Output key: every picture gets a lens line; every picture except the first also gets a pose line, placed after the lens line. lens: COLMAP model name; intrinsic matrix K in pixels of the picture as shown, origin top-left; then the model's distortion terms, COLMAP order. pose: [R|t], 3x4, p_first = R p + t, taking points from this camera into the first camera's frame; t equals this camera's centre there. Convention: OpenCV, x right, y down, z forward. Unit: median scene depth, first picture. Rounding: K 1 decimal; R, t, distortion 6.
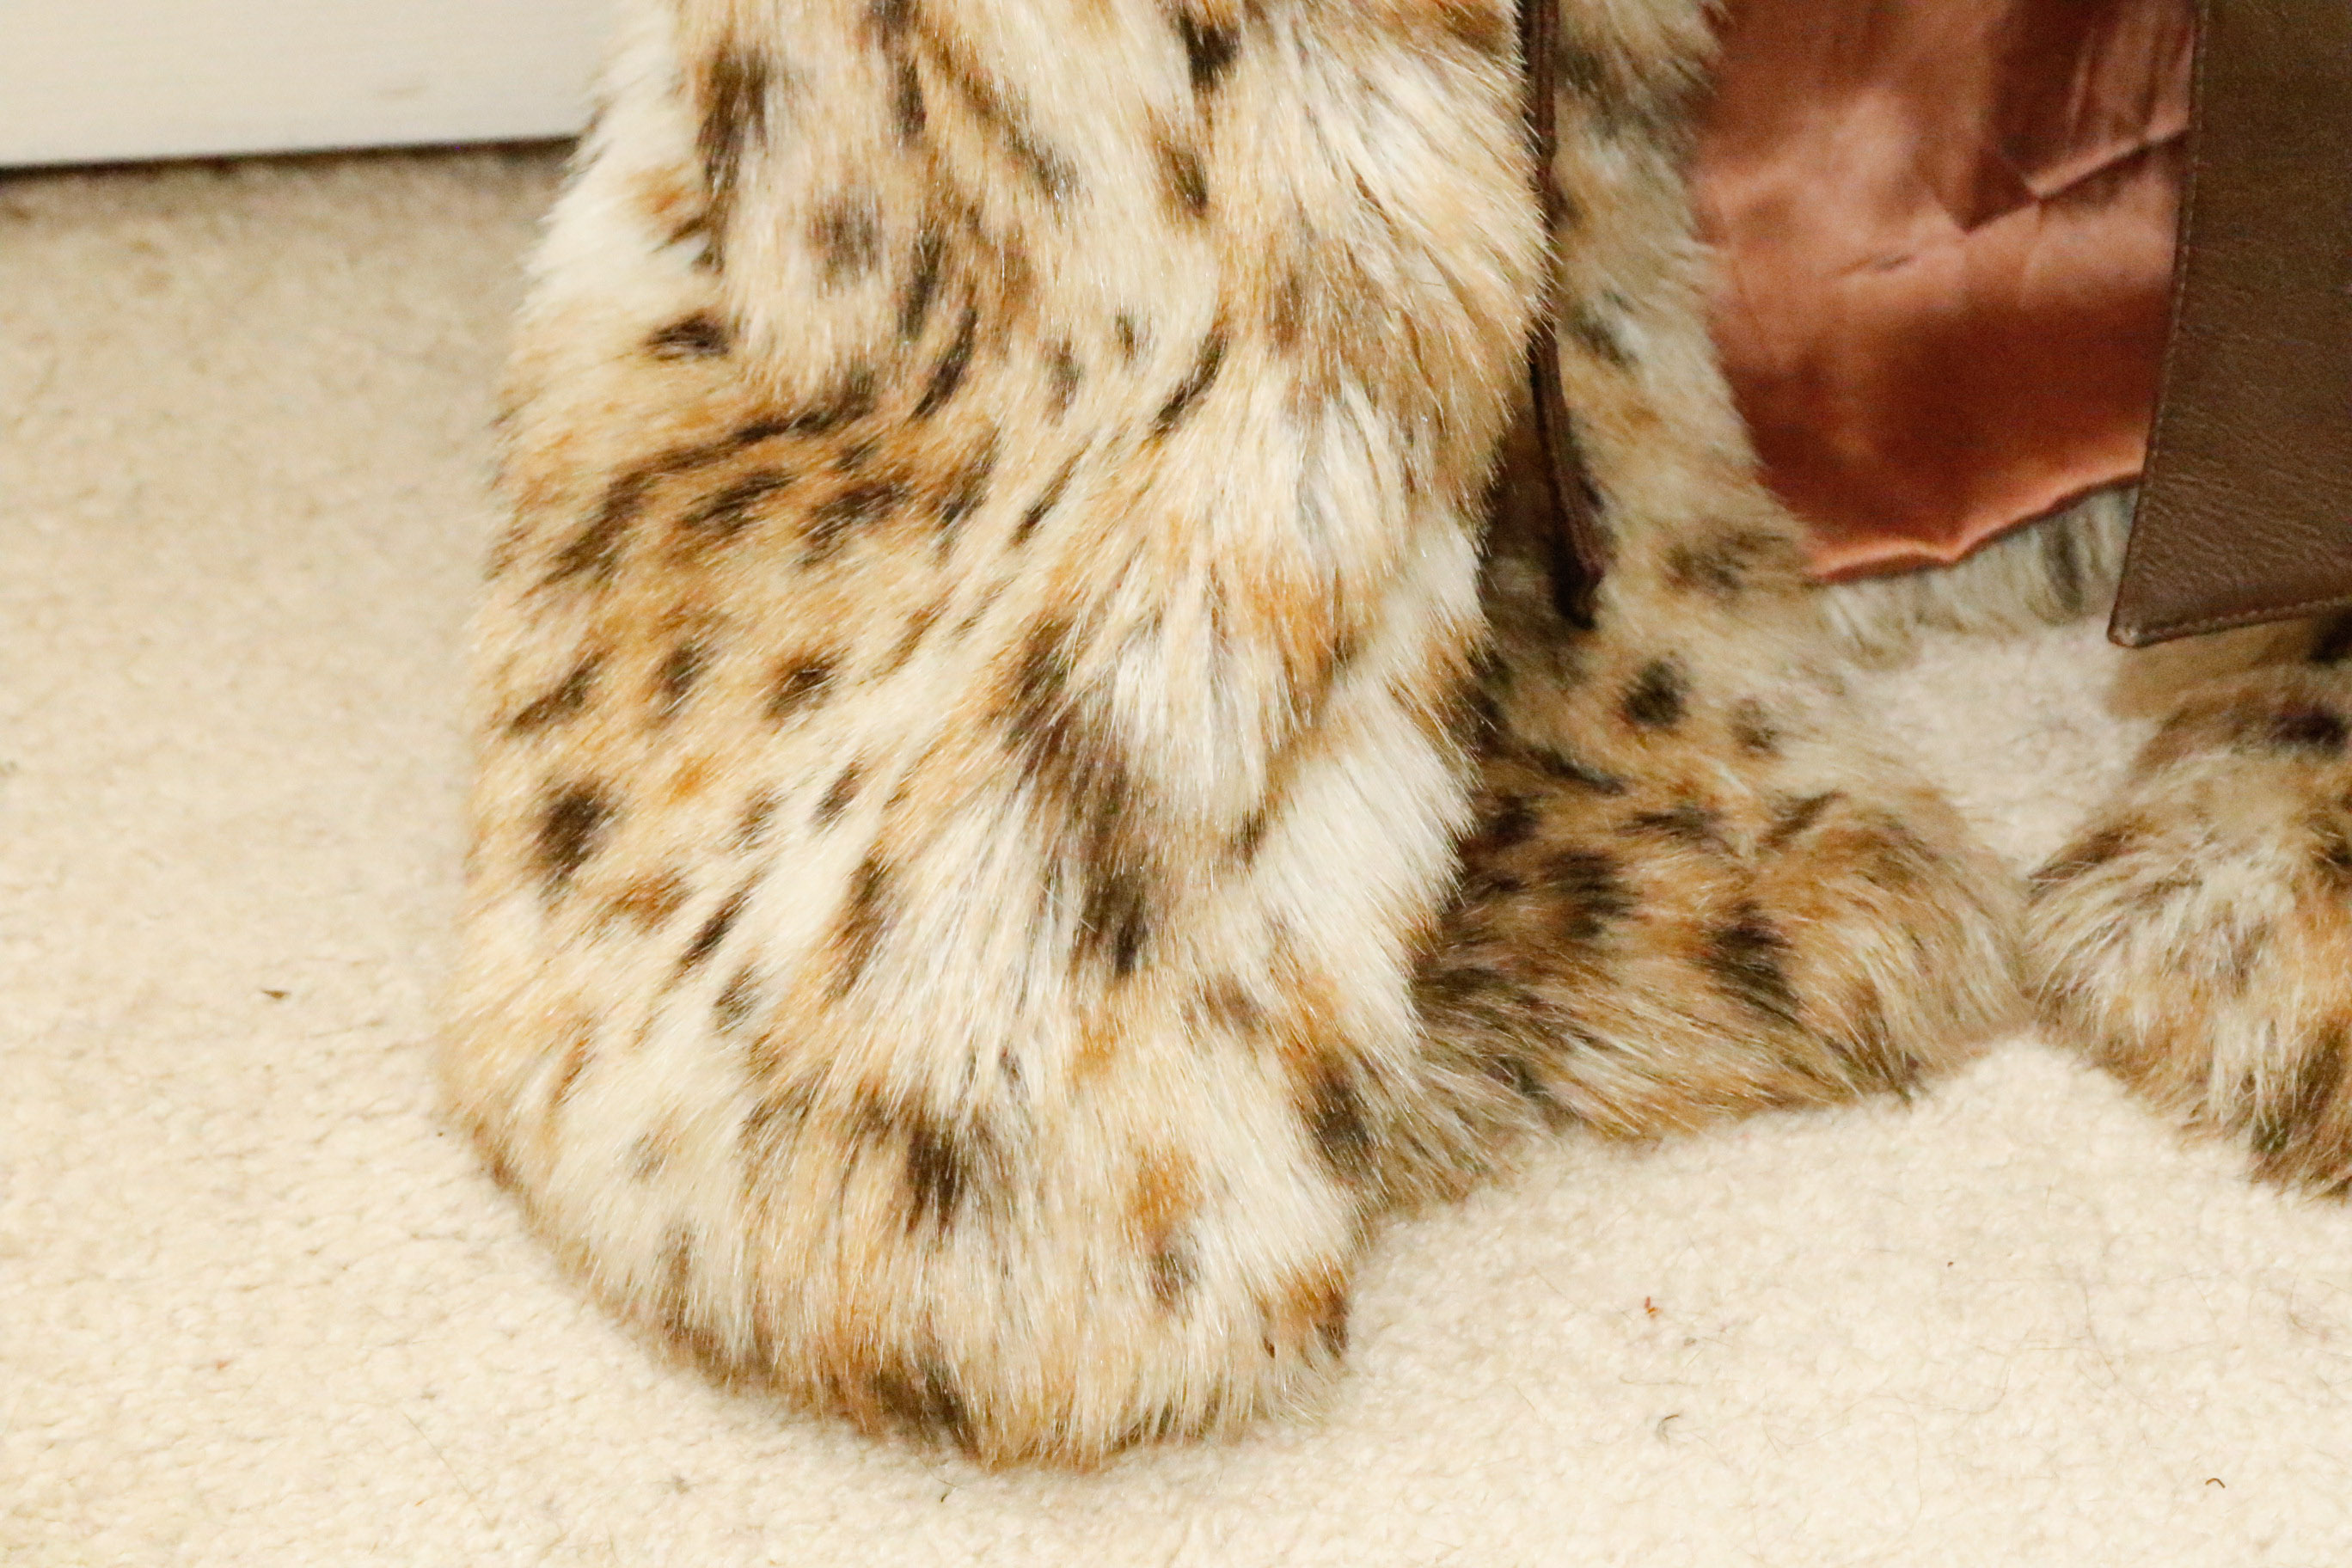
lens RADIAL K [[7046.0, 0, 1176.0], [0, 7046.0, 784.0], [0, 0, 1]] dist [0.114906, 0.669636]
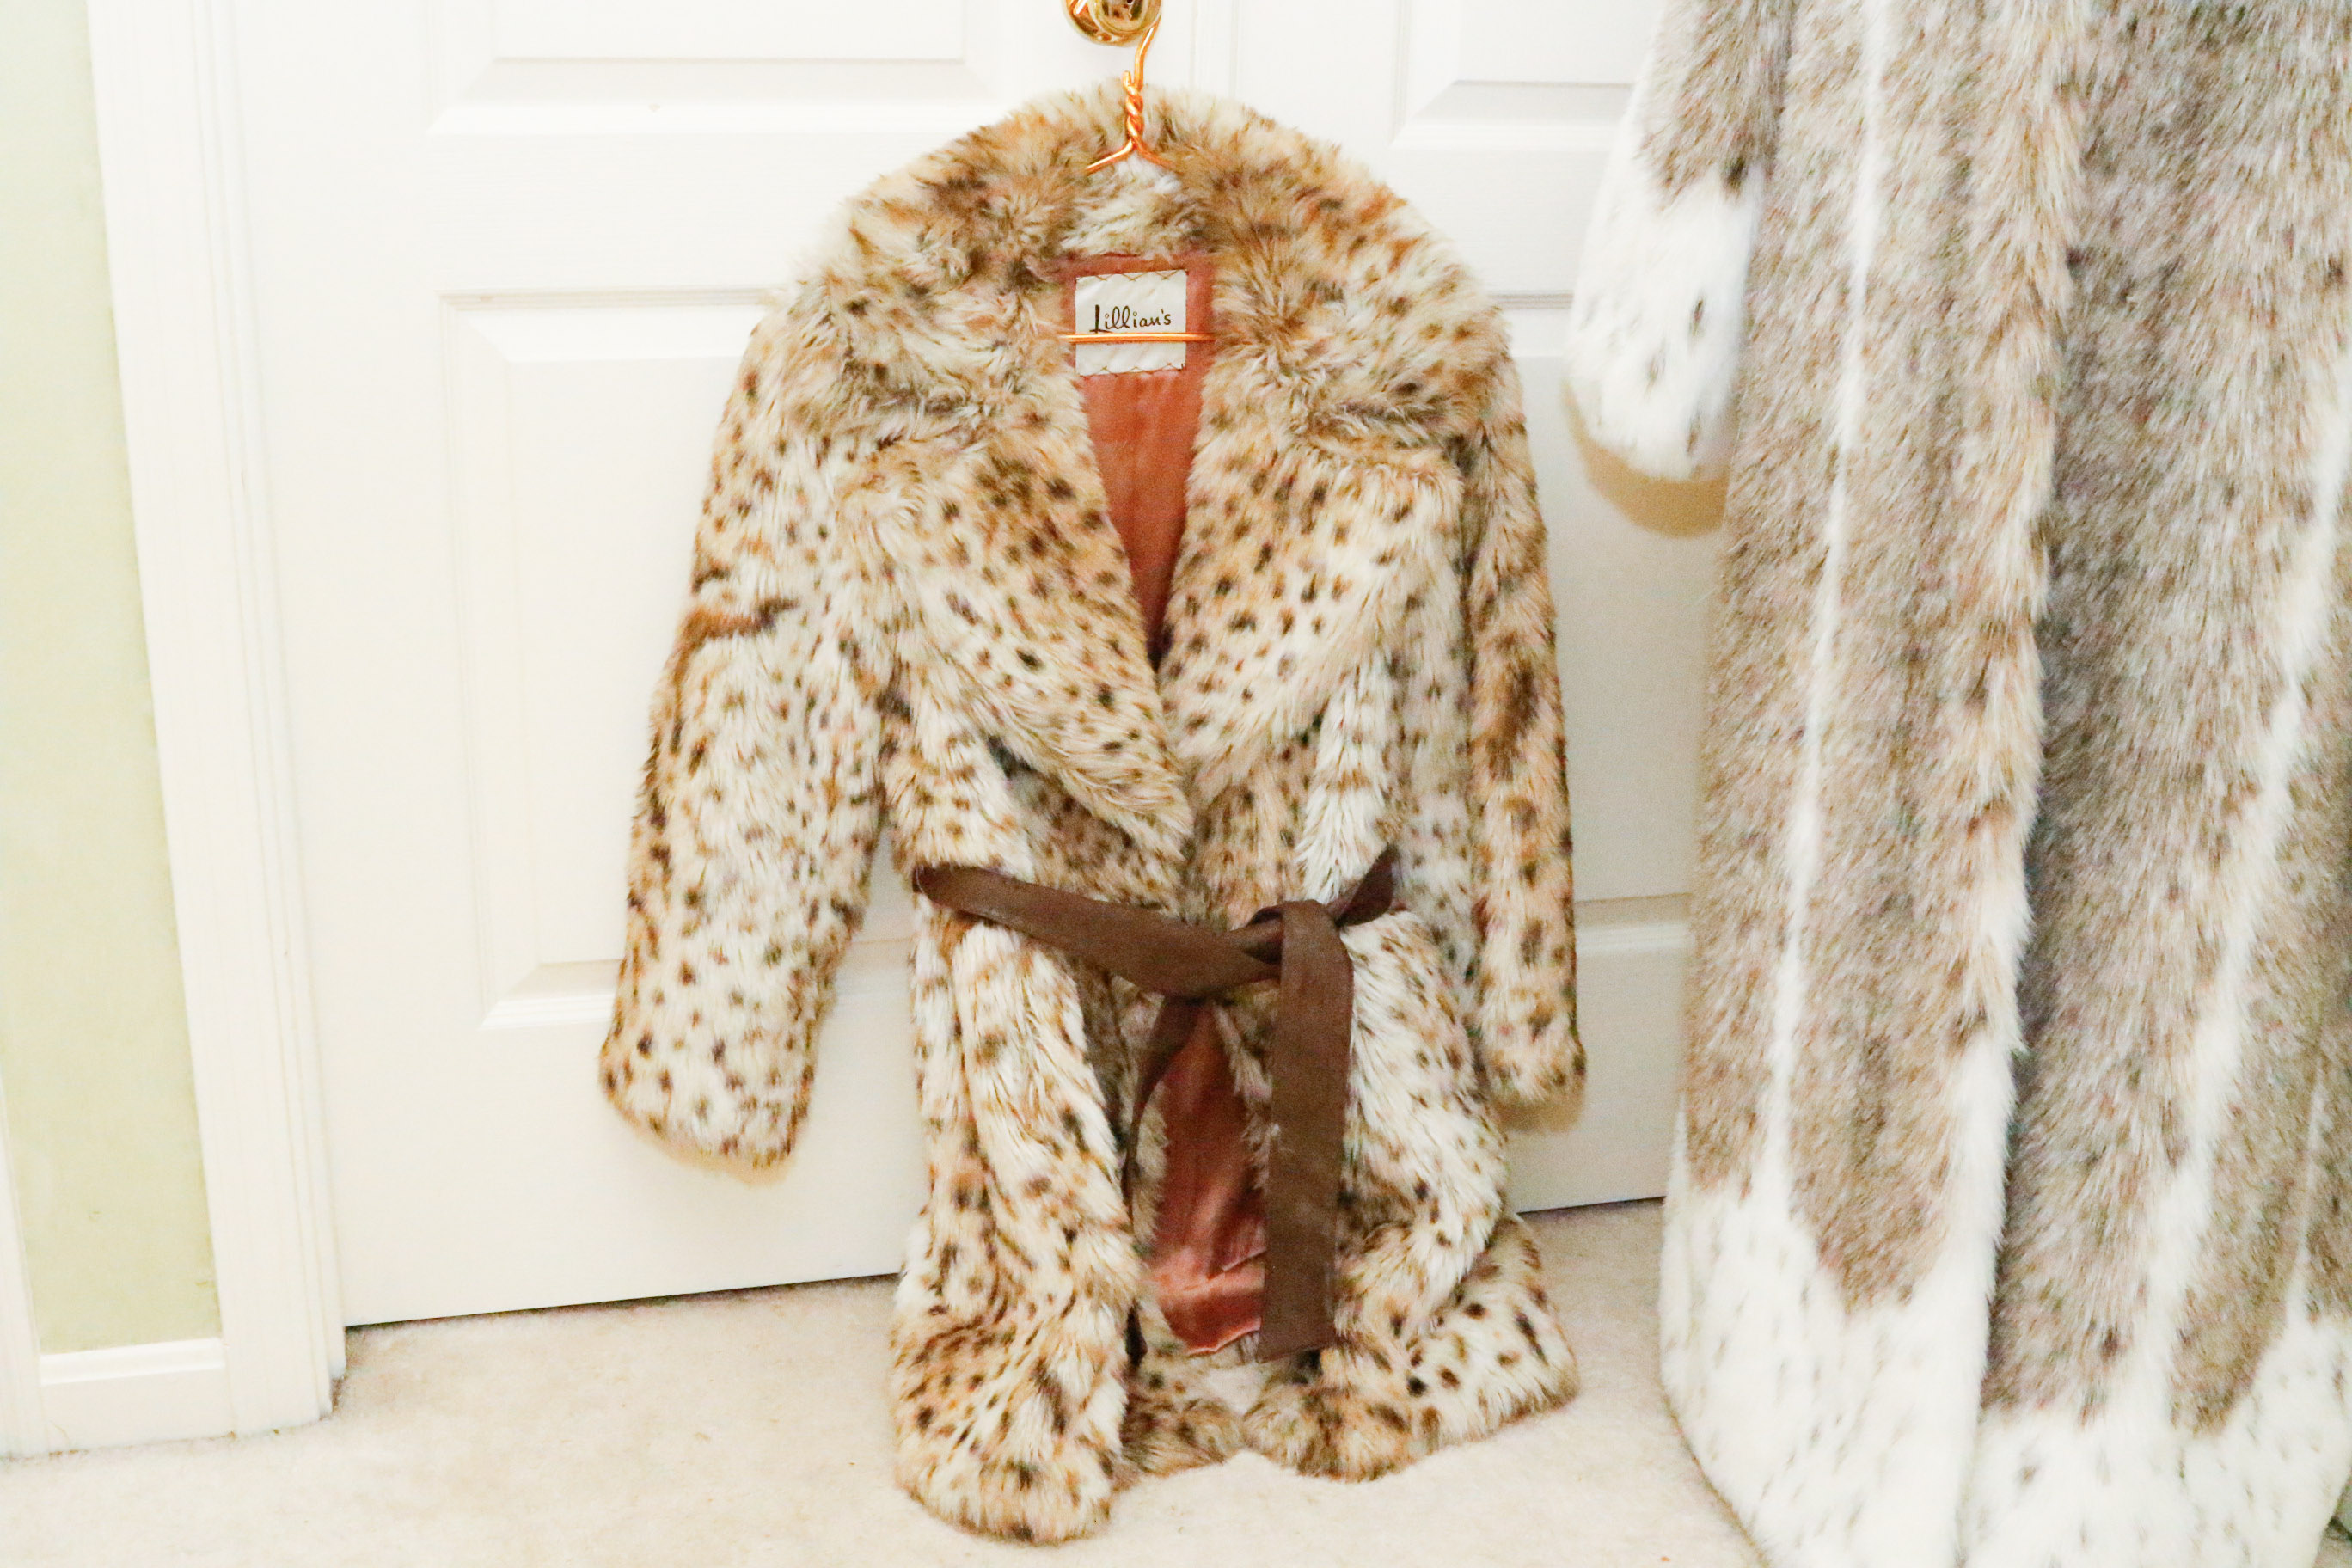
lens RADIAL K [[2775.4, 0, 1176.0], [0, 2775.4, 784.0], [0, 0, 1]] dist [-0.072323, 0.053890]
pose [[0.986392, -0.016821, 0.163545, -0.209637], [0.063926, 0.955716, -0.287263, 0.136549], [-0.151471, 0.293809, 0.943786, -0.803932]]
